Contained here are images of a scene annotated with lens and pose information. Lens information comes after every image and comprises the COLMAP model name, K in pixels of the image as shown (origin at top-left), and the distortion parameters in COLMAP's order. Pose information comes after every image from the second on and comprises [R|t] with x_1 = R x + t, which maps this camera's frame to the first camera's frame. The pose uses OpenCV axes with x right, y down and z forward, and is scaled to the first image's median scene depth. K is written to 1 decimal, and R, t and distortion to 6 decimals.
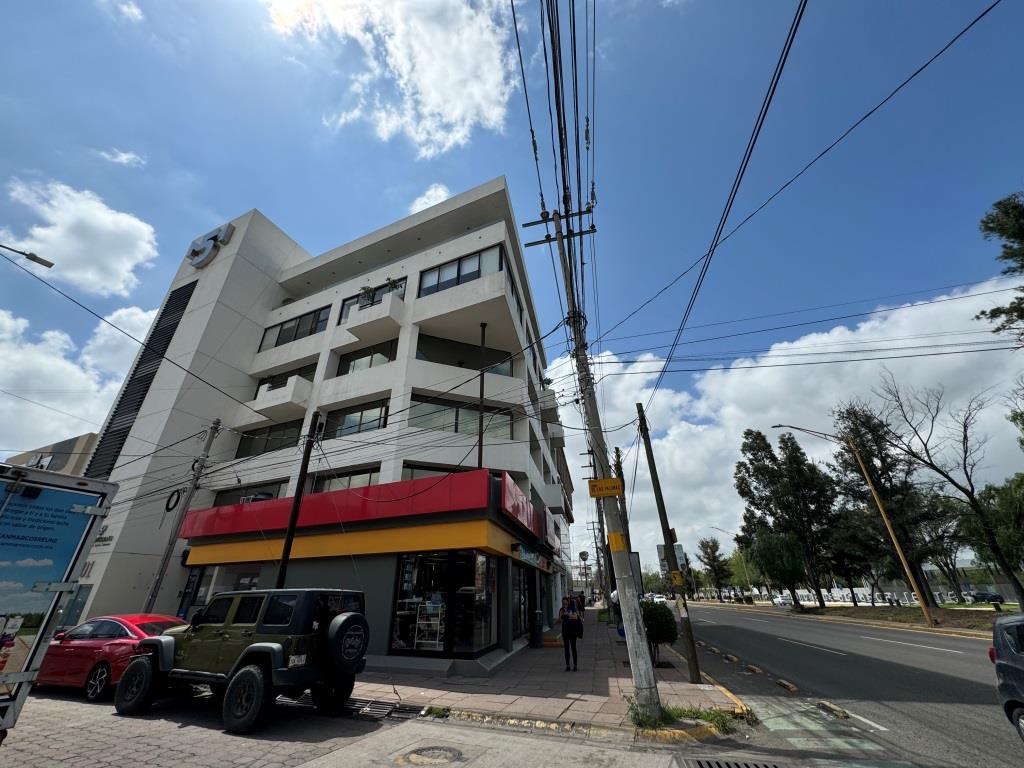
lens RADIAL K [[408.0, 0, 511.1], [0, 408.0, 382.9], [0, 0, 1]] dist [-0.002187, 0.000181]
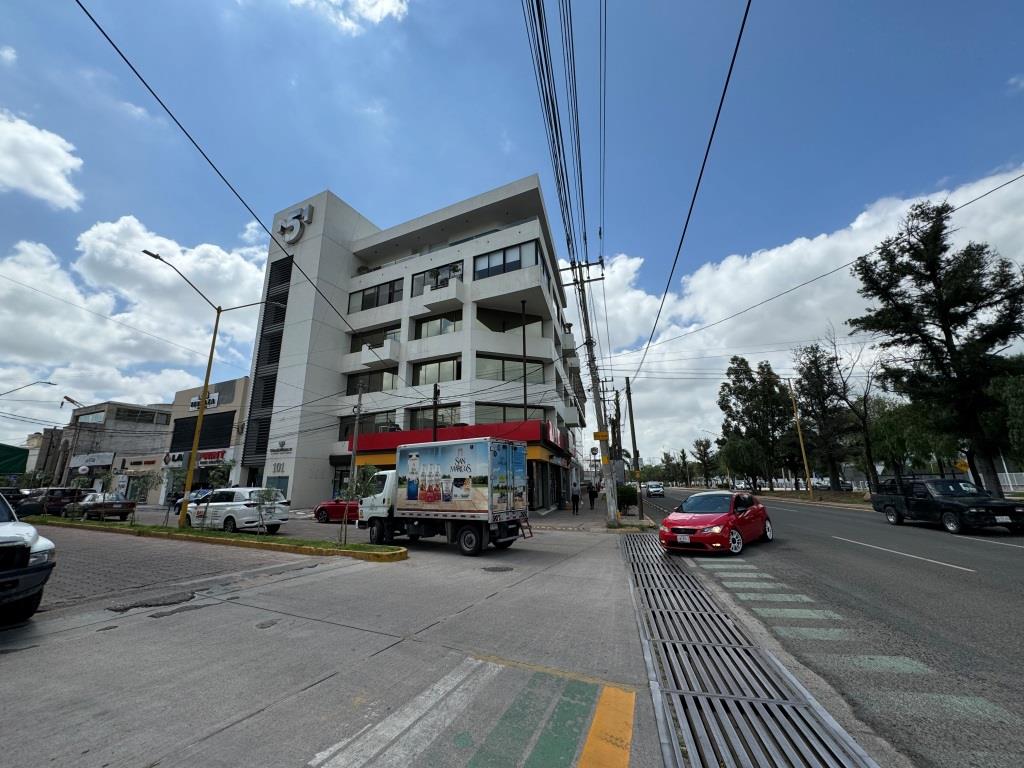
lens RADIAL K [[408.0, 0, 511.1], [0, 408.0, 382.9], [0, 0, 1]] dist [-0.002187, 0.000181]
pose [[0.999334, -0.007314, -0.035748, -0.056111], [0.015594, 0.971334, 0.237206, -0.182234], [0.032988, -0.237605, 0.970802, -0.353805]]
